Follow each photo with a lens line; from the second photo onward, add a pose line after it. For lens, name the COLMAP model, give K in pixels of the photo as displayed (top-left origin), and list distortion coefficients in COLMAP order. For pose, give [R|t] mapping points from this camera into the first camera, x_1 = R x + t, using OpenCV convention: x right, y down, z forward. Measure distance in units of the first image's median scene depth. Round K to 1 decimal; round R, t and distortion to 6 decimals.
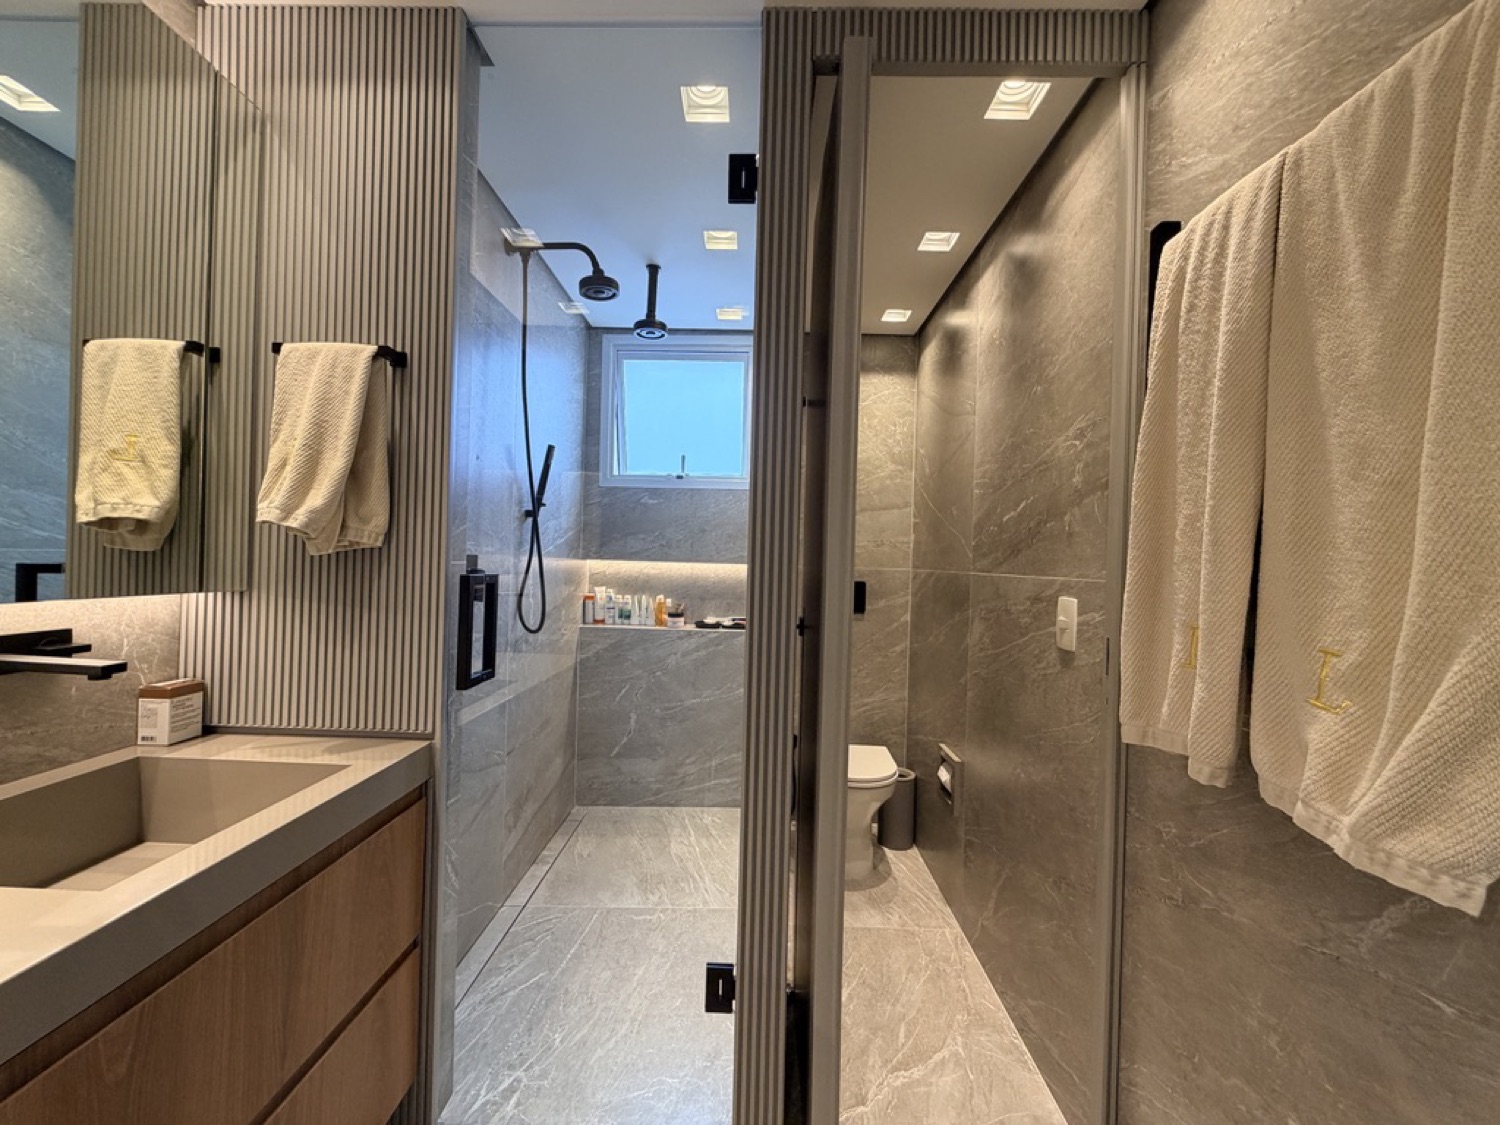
lens RADIAL K [[604.6, 0, 750.0], [0, 604.6, 562.5], [0, 0, 1]] dist [0.000009, -0.000210]
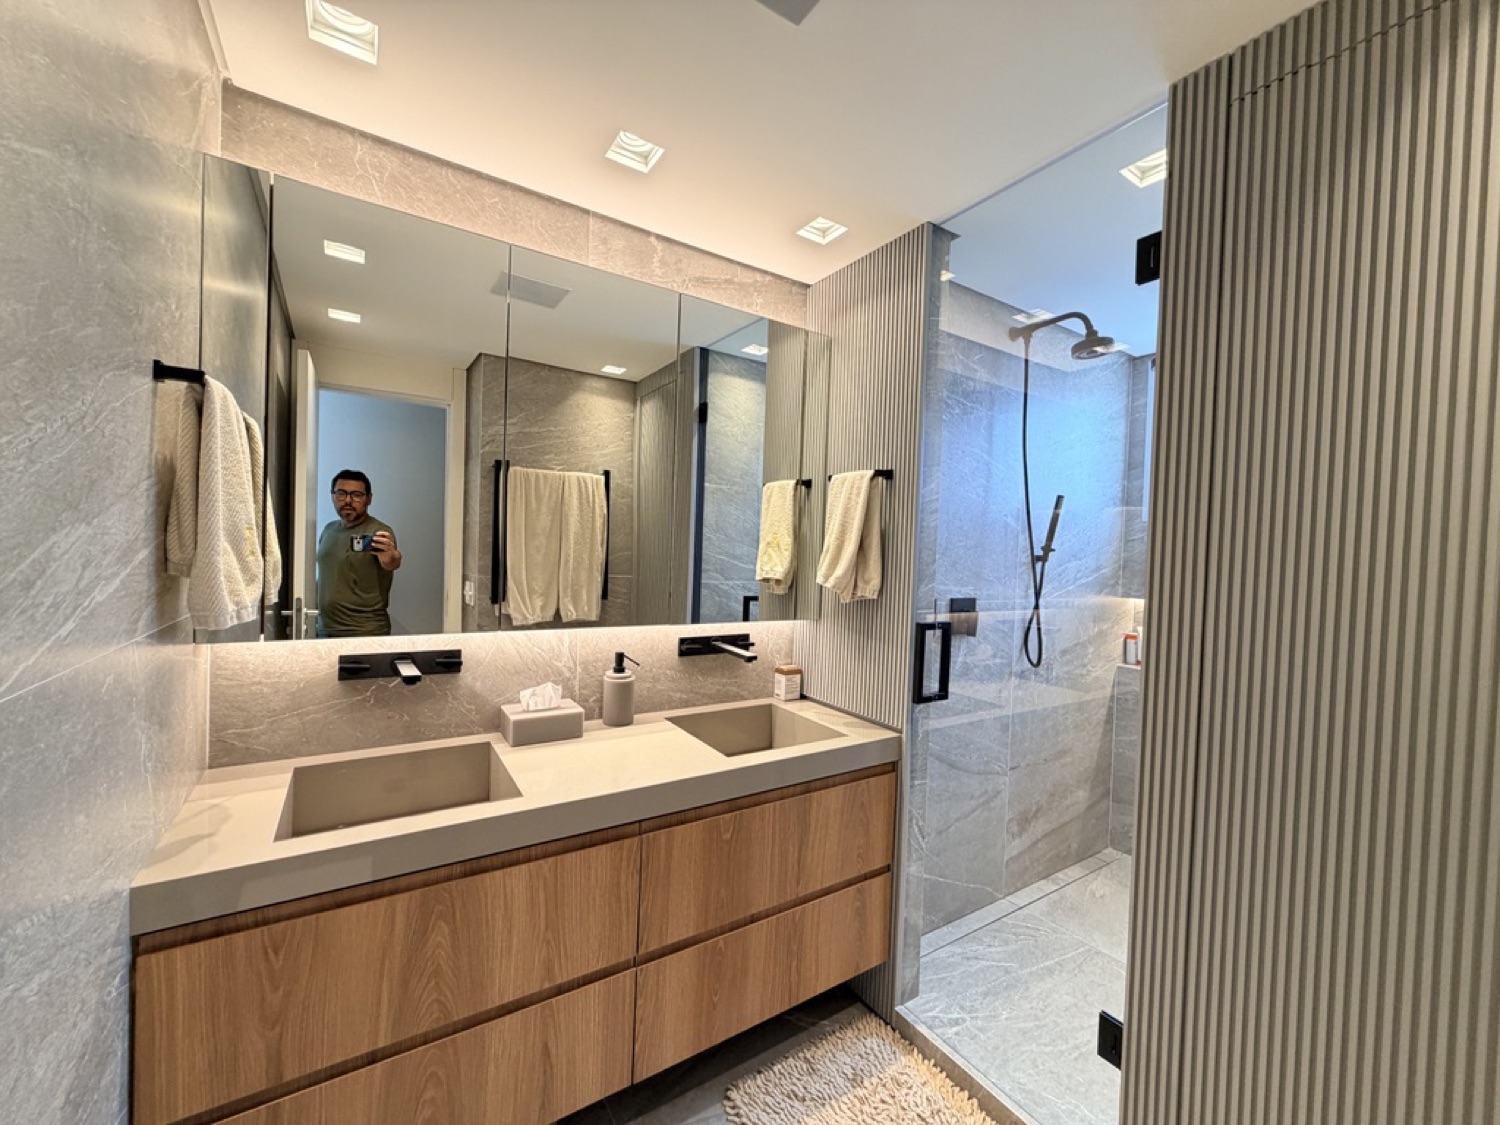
lens RADIAL K [[608.1, 0, 734.4], [0, 608.1, 561.4], [0, 0, 1]] dist [0.002393, 0.000083]
pose [[0.545127, 0.009376, -0.838301, 0.457140], [-0.021748, 0.999759, -0.002961, -0.102814], [0.838071, 0.019846, 0.545200, -0.133646]]
